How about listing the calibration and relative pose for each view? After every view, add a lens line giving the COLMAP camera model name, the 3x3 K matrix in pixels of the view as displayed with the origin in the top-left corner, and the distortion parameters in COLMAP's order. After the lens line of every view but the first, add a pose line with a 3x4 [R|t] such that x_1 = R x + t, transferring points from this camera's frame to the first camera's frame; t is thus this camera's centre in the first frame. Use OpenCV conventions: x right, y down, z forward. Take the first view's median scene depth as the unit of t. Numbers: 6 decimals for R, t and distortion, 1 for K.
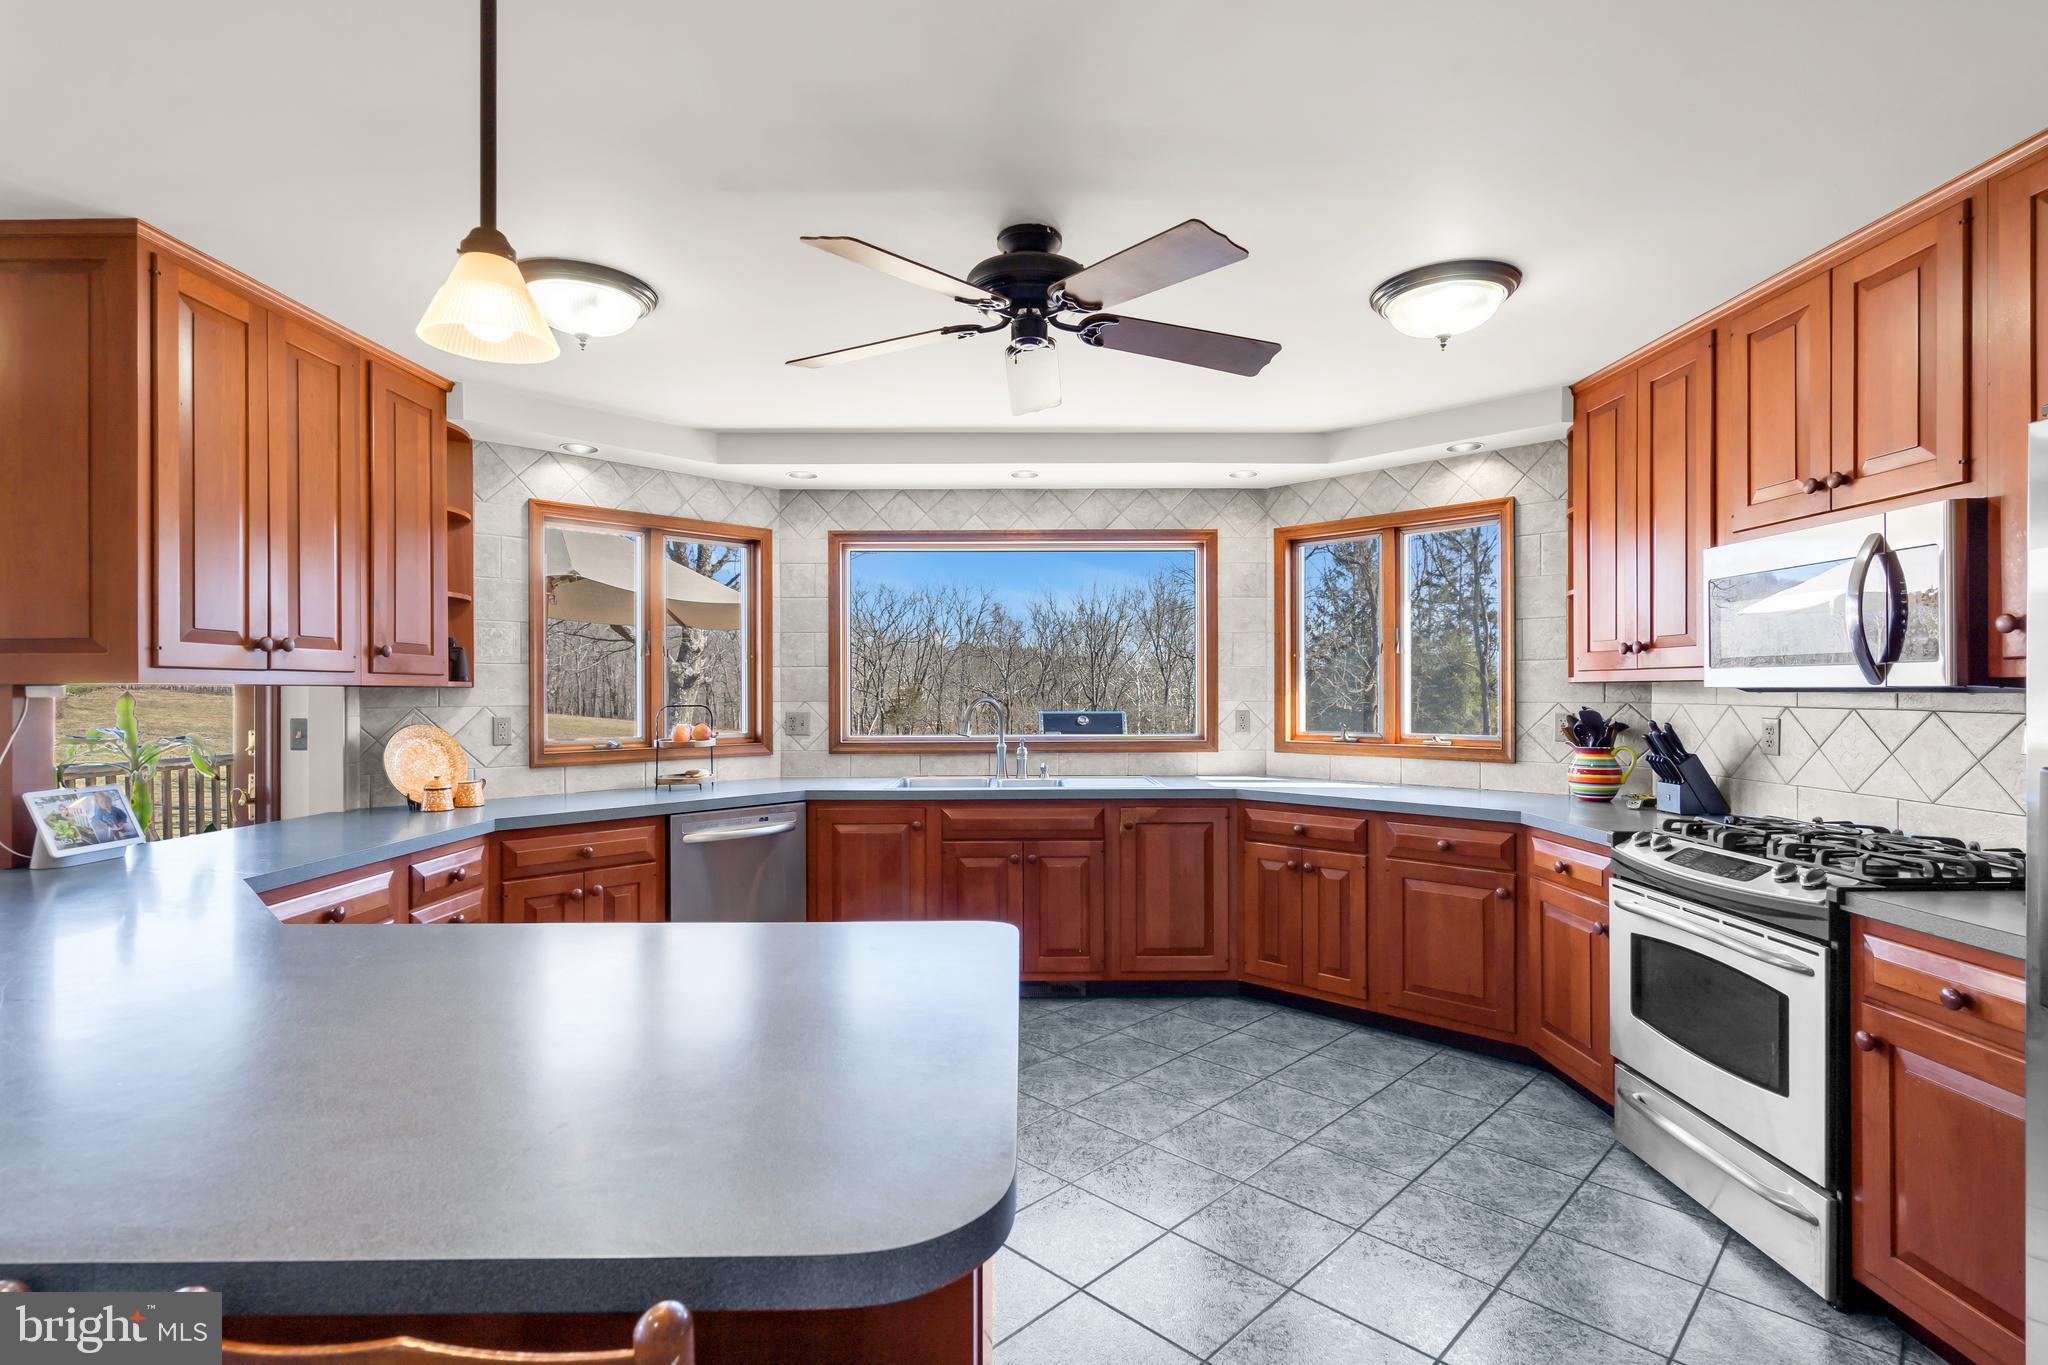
lens RADIAL K [[971.5, 0, 1026.9], [0, 971.5, 685.8], [0, 0, 1]] dist [-0.003255, 0.000547]
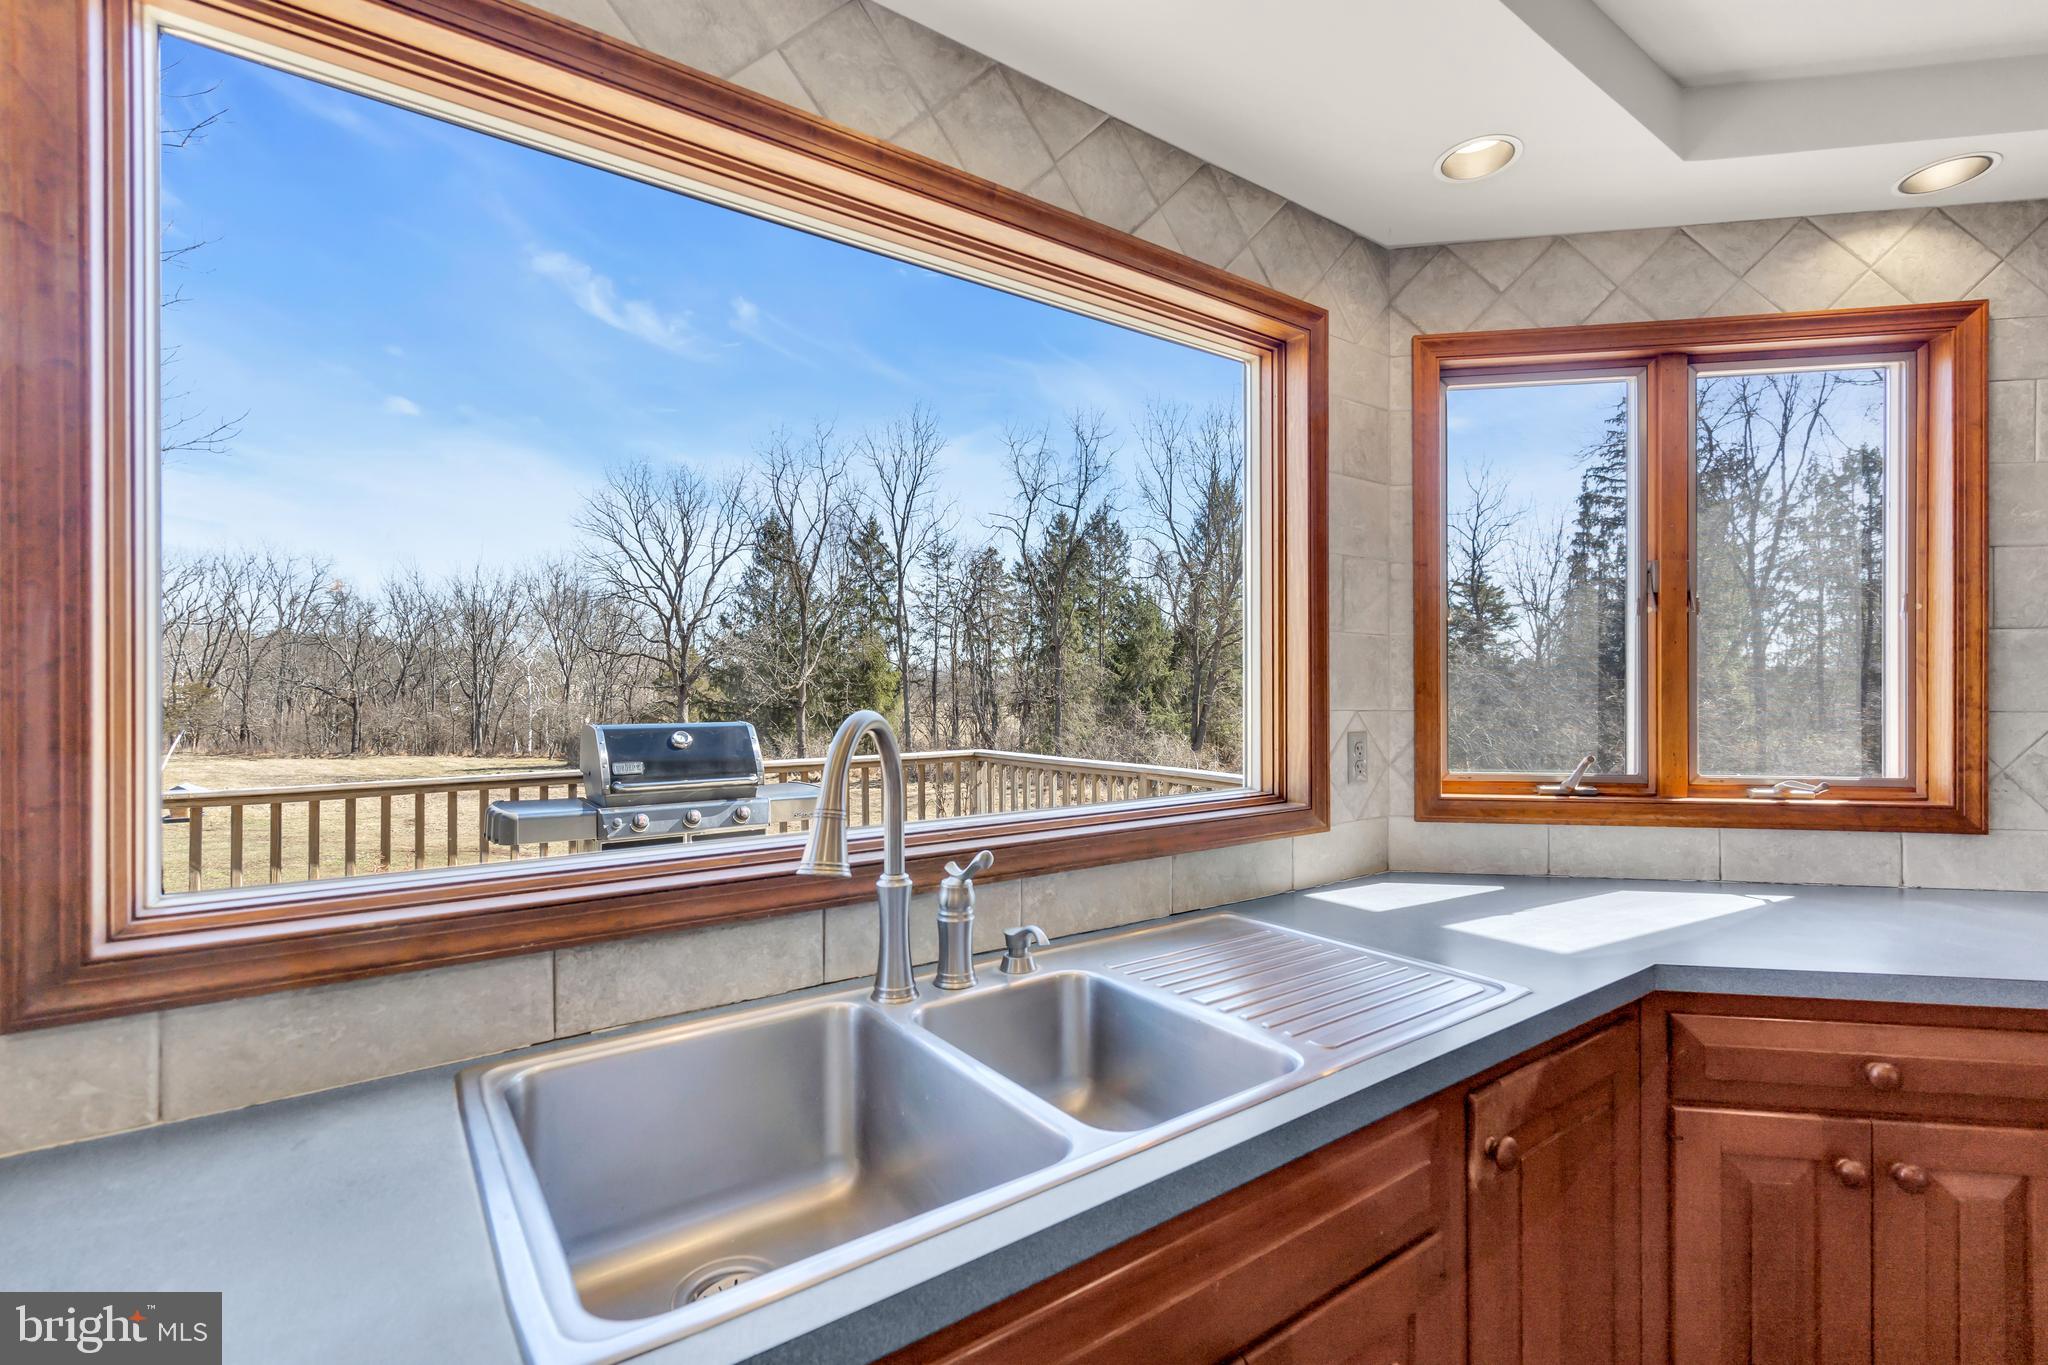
lens RADIAL K [[924.1, 0, 1027.0], [0, 924.1, 685.3], [0, 0, 1]] dist [-0.002119, 0.003245]
pose [[0.816712, 0.003325, 0.577036, -0.174996], [-0.004691, 0.999989, 0.000876, 0.005053], [-0.577026, -0.003422, 0.816718, 0.888206]]
